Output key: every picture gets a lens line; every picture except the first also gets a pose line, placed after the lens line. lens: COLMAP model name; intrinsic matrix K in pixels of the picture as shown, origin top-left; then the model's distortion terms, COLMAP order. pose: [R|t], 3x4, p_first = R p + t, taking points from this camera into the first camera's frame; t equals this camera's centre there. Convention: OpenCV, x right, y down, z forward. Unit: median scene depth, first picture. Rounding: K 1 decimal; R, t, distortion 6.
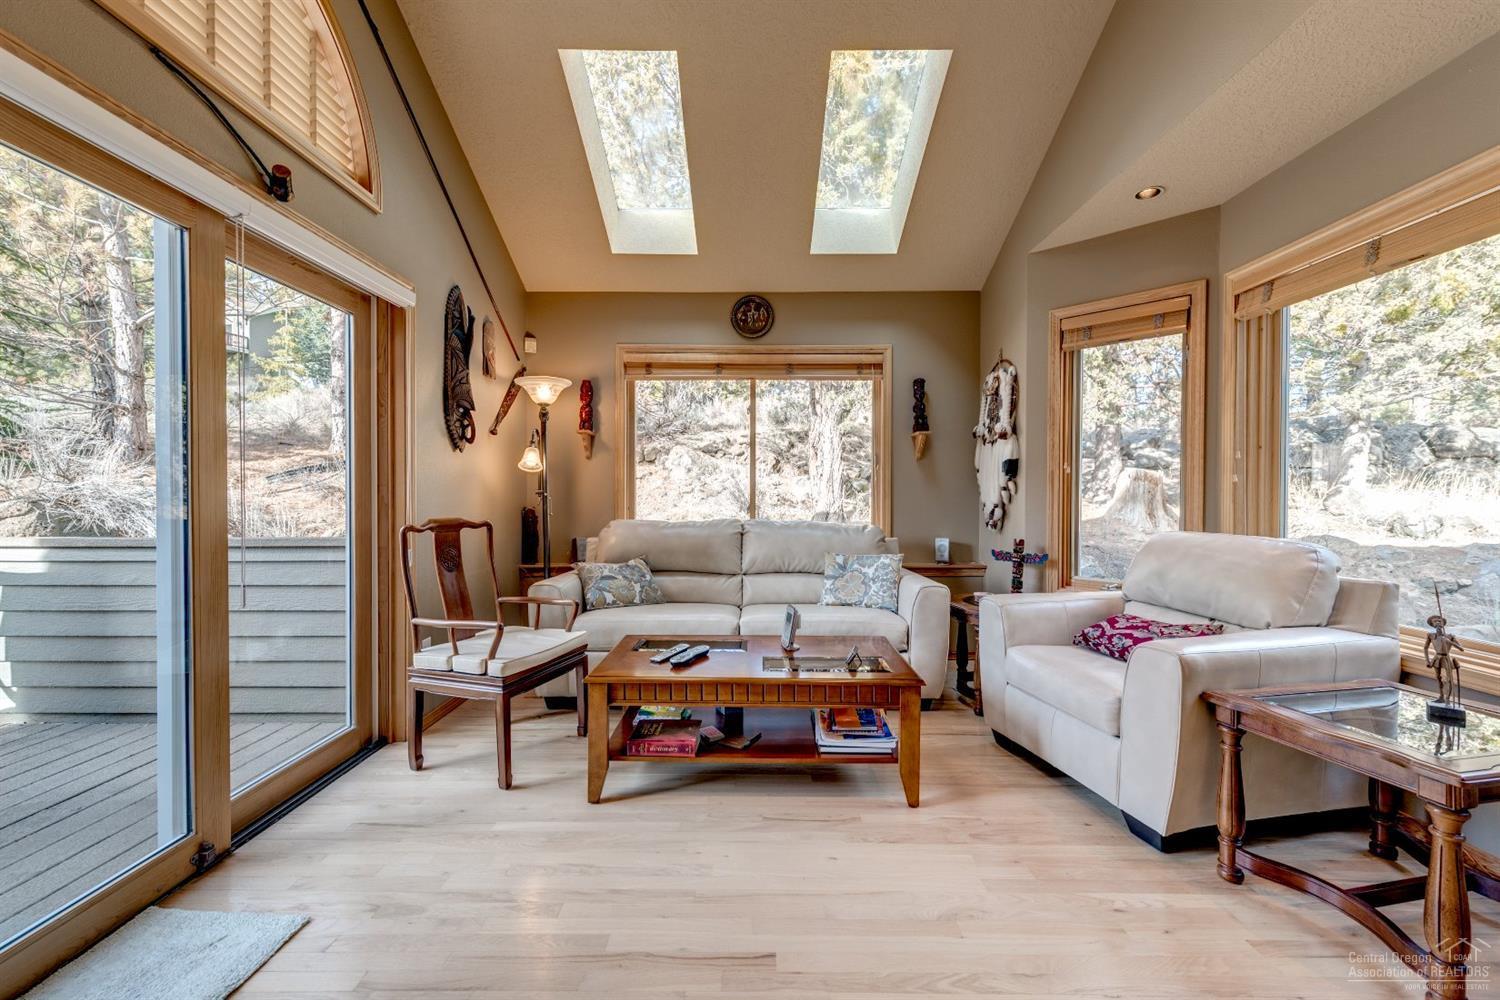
lens RADIAL K [[593.9, 0, 750.0], [0, 593.9, 500.0], [0, 0, 1]] dist [0.015546, -0.004994]
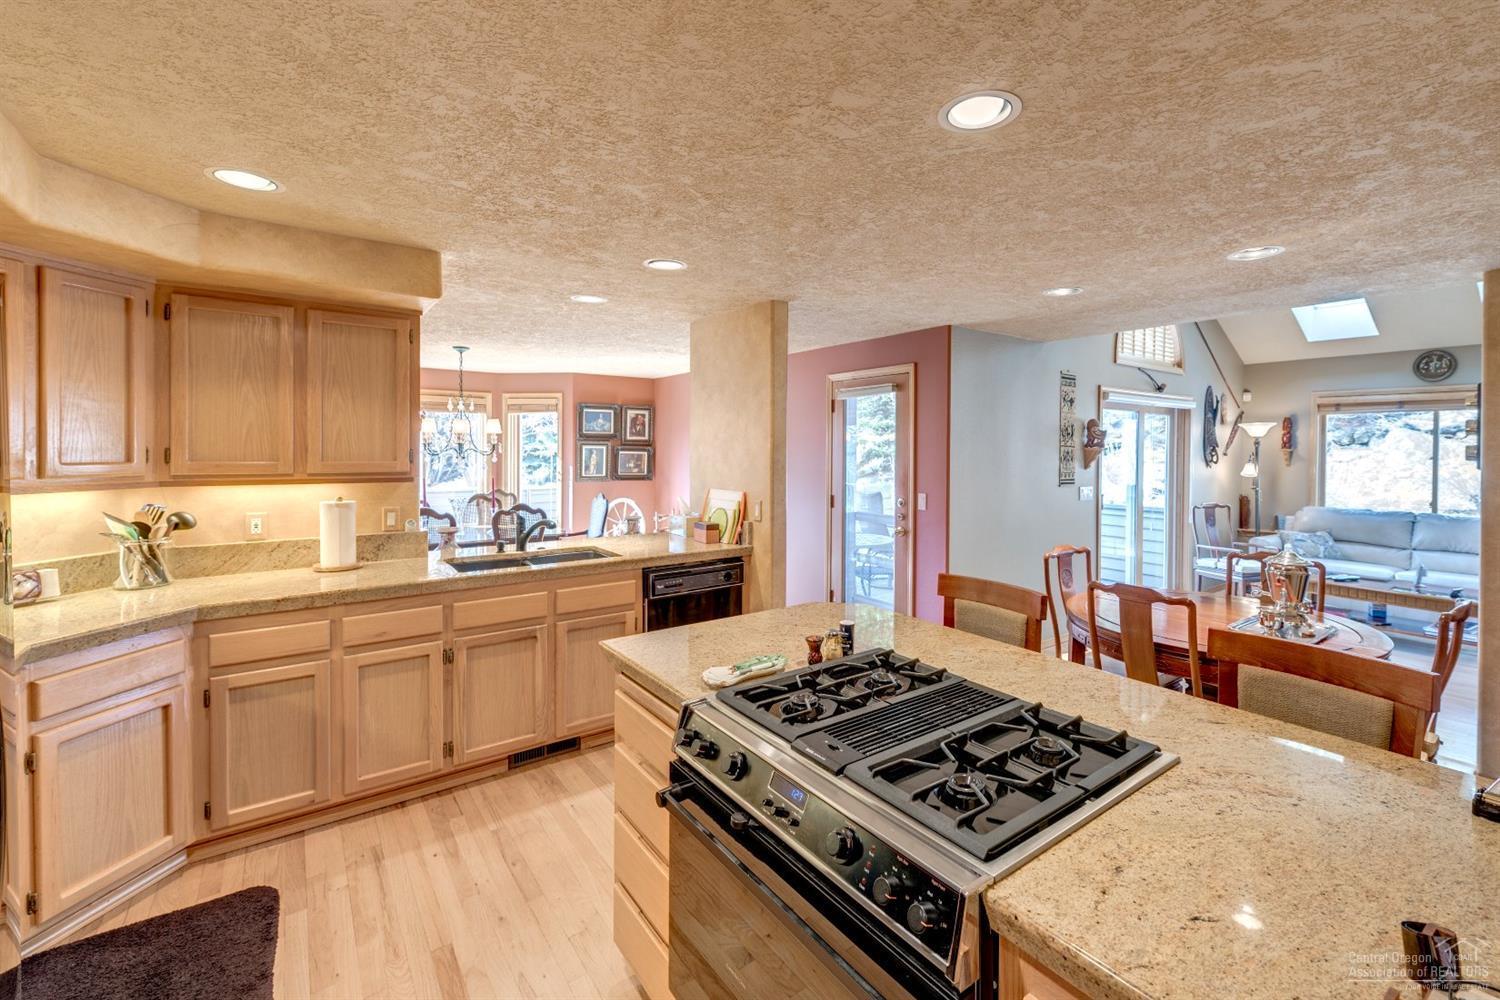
lens RADIAL K [[648.0, 0, 797.4], [0, 648.0, 456.1], [0, 0, 1]] dist [0.007796, -0.000207]
pose [[0.612044, 0.010918, -0.790748, 0.352407], [-0.012766, 0.999911, 0.003925, -0.100868], [0.790721, 0.007692, 0.612129, -1.290052]]
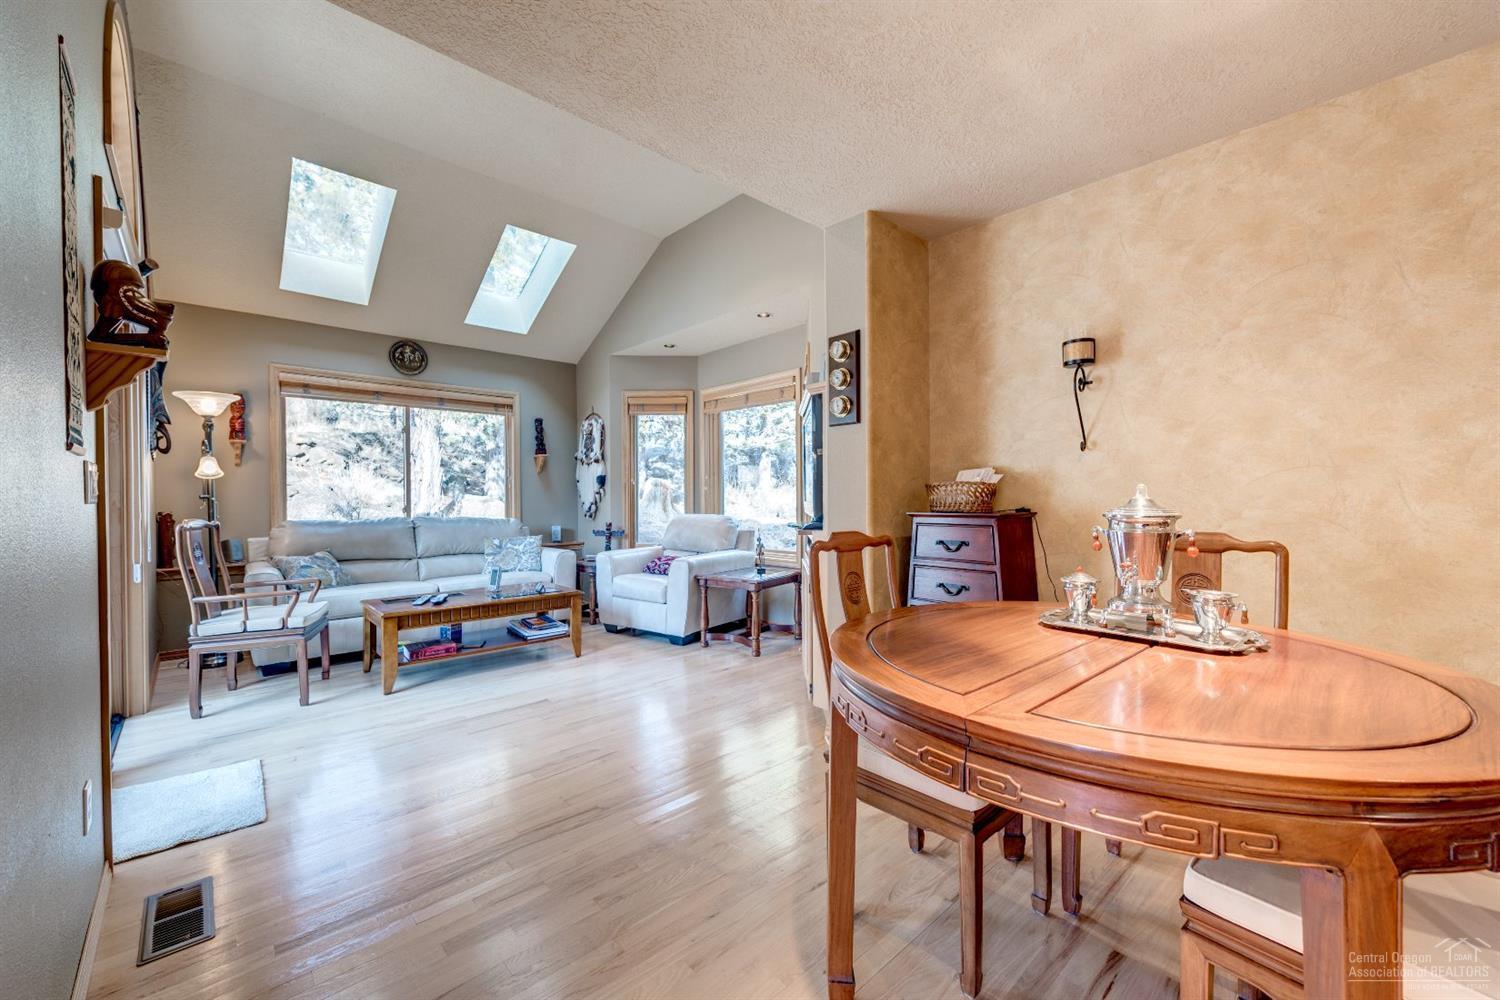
lens RADIAL K [[593.9, 0, 750.0], [0, 593.9, 500.0], [0, 0, 1]] dist [0.015546, -0.004994]
pose [[0.733178, -0.010348, 0.679958, -0.388581], [0.012989, 0.999915, 0.001212, 0.003704], [-0.679913, 0.007943, 0.733250, -0.499572]]
